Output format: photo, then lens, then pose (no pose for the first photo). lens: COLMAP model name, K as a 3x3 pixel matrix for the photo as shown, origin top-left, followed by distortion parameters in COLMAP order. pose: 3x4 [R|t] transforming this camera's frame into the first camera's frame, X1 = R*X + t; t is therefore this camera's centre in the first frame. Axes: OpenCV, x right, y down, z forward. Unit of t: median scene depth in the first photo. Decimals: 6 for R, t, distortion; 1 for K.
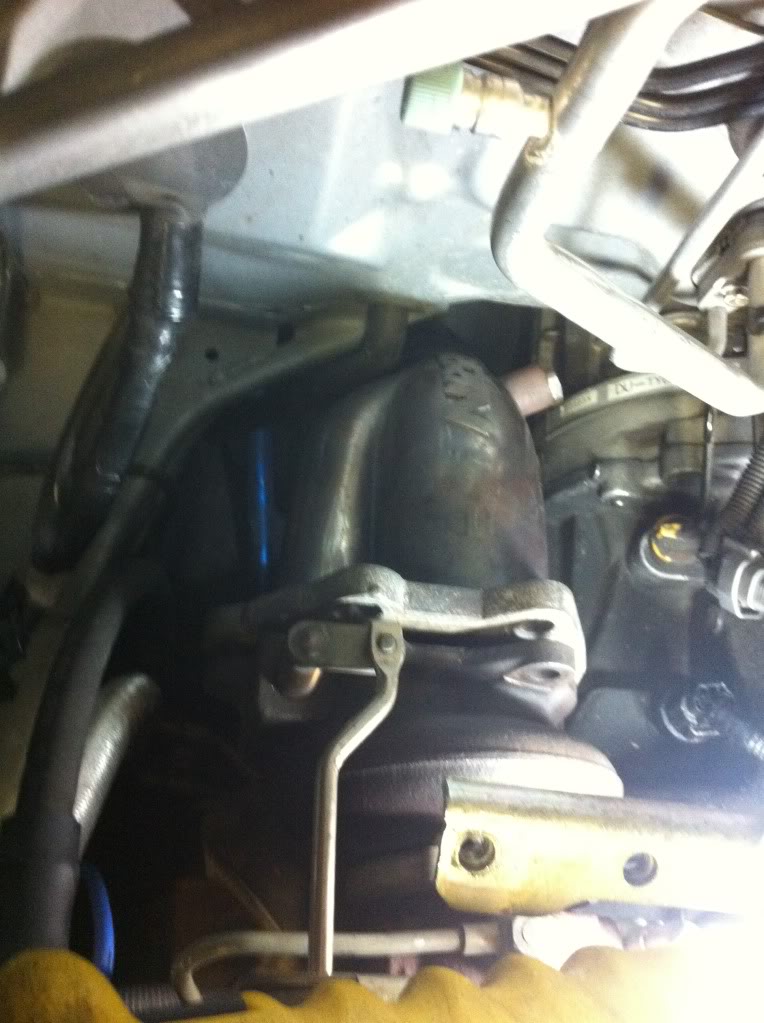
lens RADIAL K [[937.5, 0, 400.6], [0, 937.5, 489.3], [0, 0, 1]] dist [-0.004928, -0.006631]
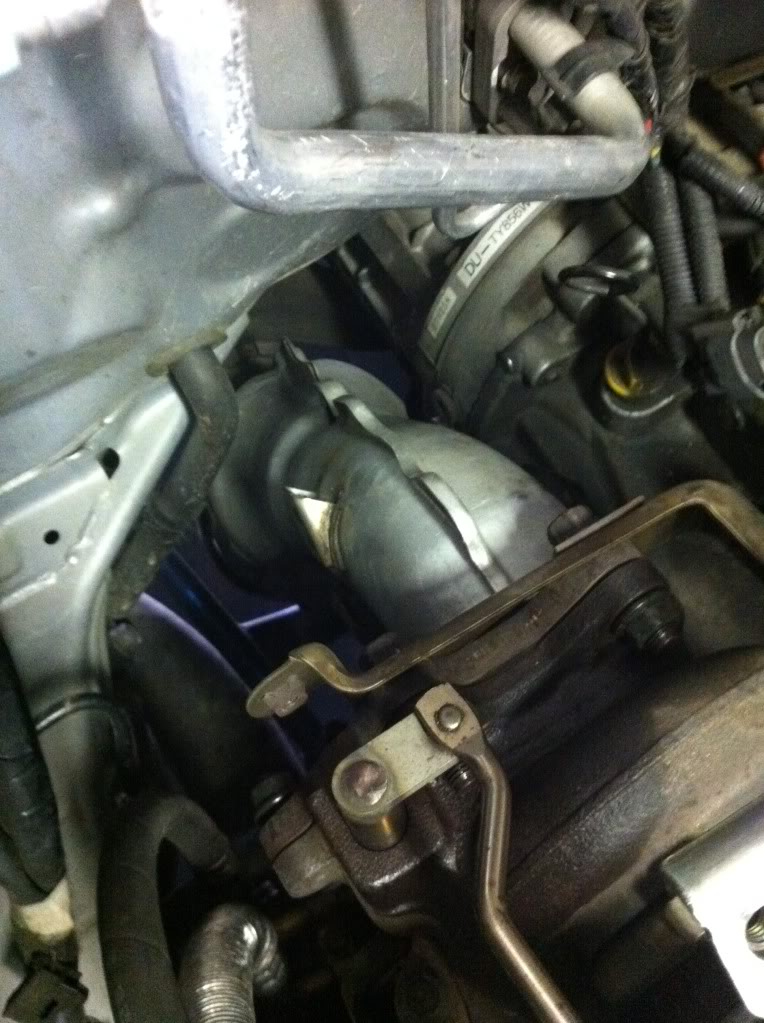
lens RADIAL K [[950.1, 0, 382.0], [0, 950.1, 511.5], [0, 0, 1]] dist [0.069232, -0.002429]
pose [[0.787243, -0.615851, 0.031237, 0.014035], [0.615187, 0.787855, 0.028802, -0.011111], [-0.042348, -0.003458, 0.999097, 0.185436]]
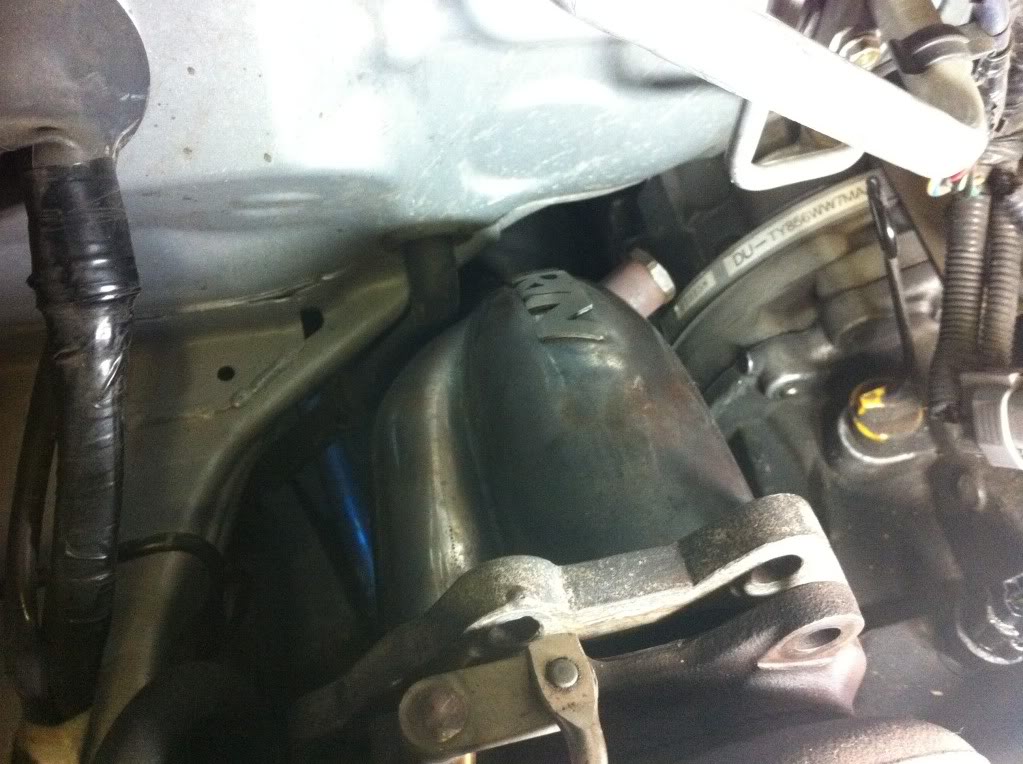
lens RADIAL K [[937.5, 0, 508.4], [0, 937.5, 384.5], [0, 0, 1]] dist [-0.004928, -0.006631]
pose [[0.948979, -0.314464, 0.023475, -0.003108], [0.314791, 0.940308, -0.129333, 0.042732], [0.018596, 0.130124, 0.991323, 0.284008]]
